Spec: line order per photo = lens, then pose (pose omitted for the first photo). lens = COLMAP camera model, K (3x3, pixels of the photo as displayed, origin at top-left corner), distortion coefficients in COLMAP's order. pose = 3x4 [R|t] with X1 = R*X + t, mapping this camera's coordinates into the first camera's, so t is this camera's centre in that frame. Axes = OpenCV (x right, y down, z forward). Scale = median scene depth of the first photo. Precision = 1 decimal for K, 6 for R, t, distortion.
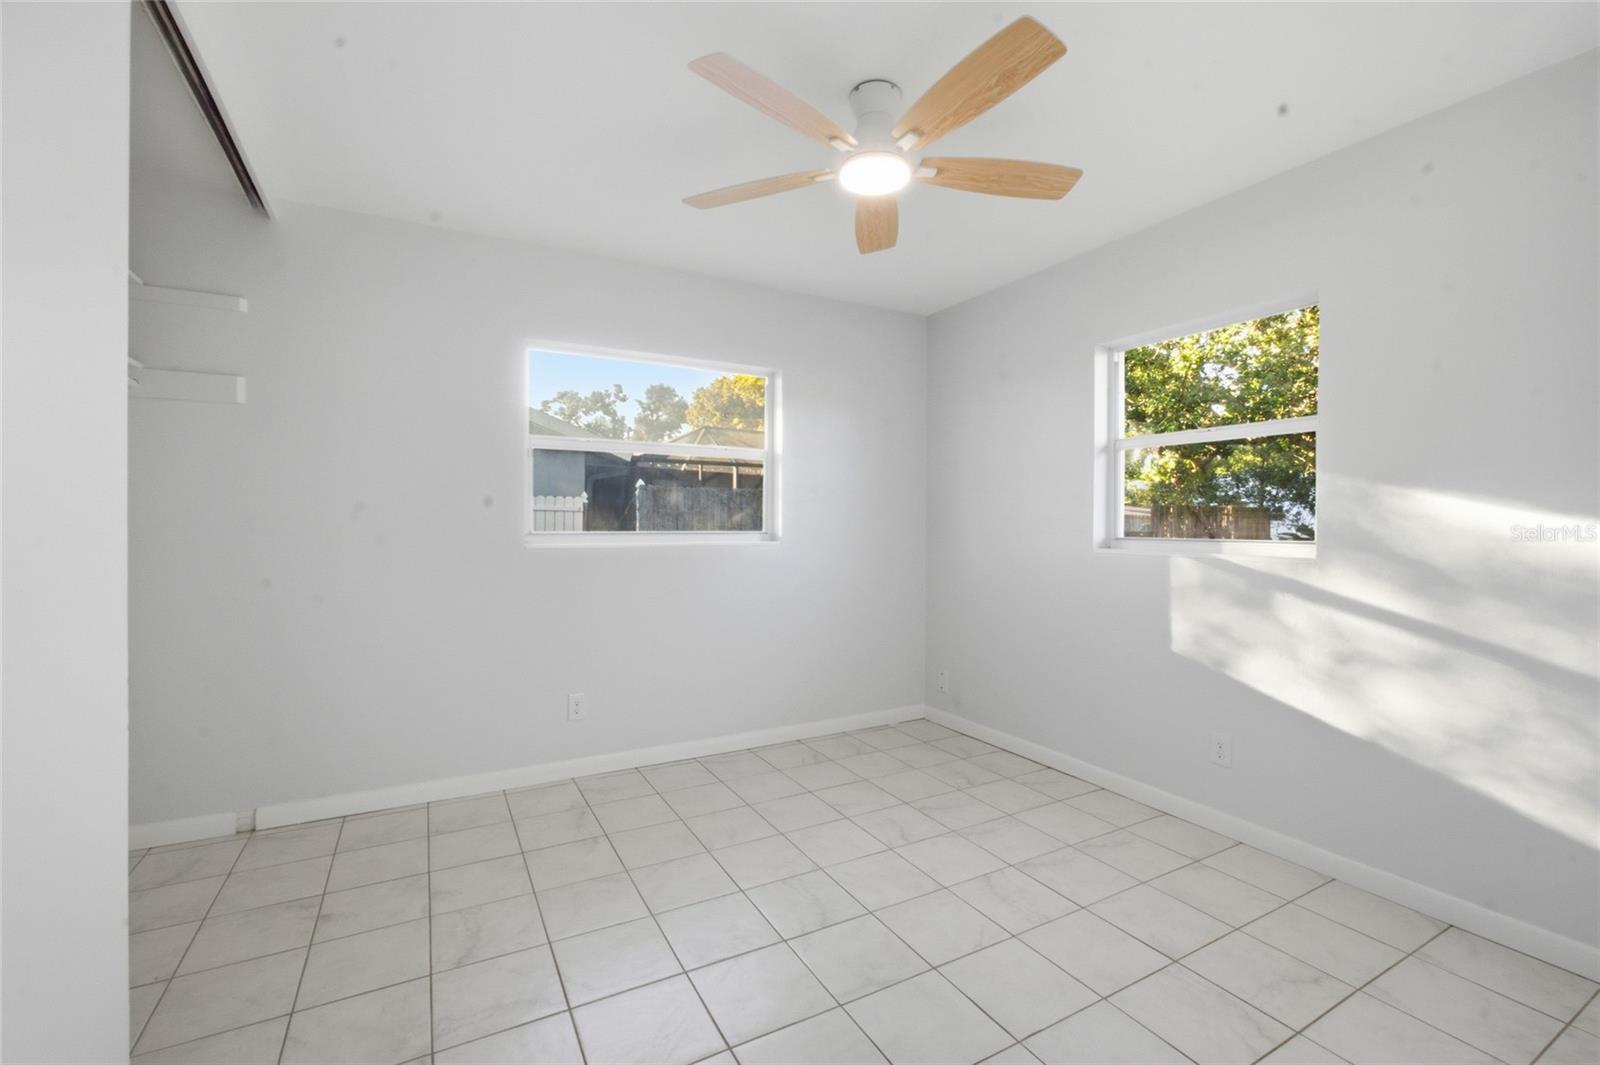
lens RADIAL K [[698.2, 0, 793.1], [0, 698.2, 527.0], [0, 0, 1]] dist [-0.002593, 0.004349]
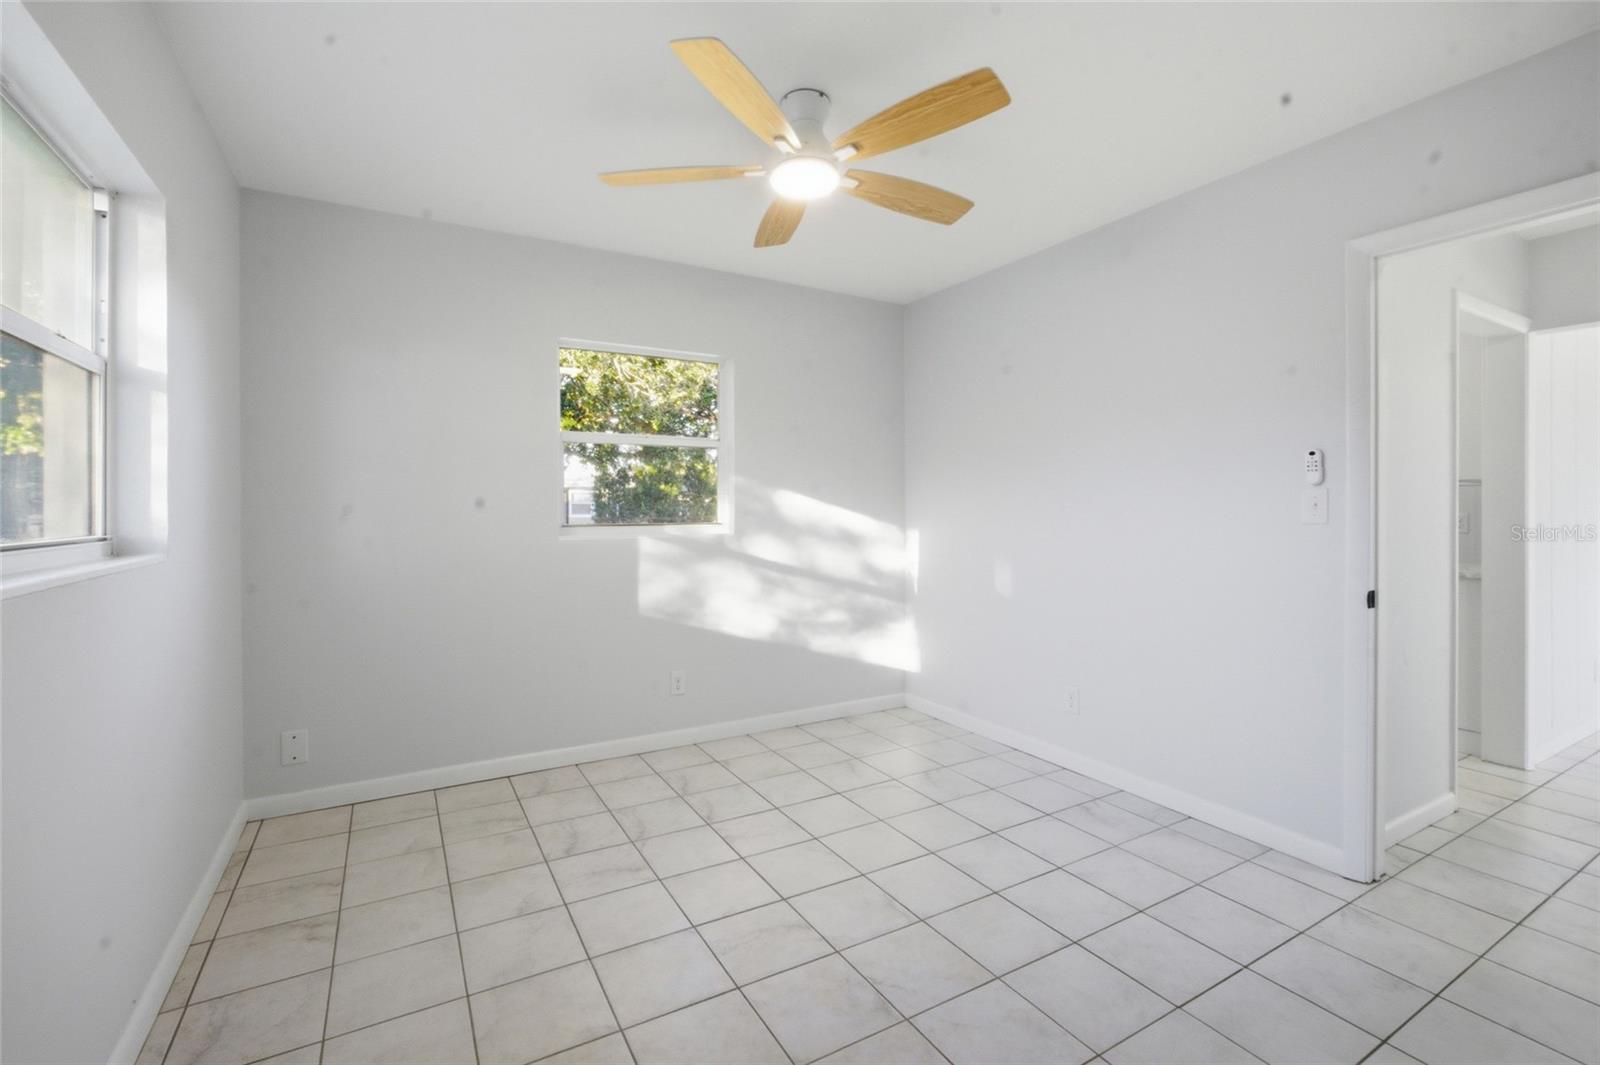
lens RADIAL K [[710.2, 0, 800.6], [0, 710.2, 514.8], [0, 0, 1]] dist [-0.001112, 0.005046]
pose [[-0.017908, -0.014146, 0.999740, -0.669372], [0.007504, 0.999870, 0.014282, -0.015084], [-0.999811, 0.007757, -0.017799, 0.728355]]
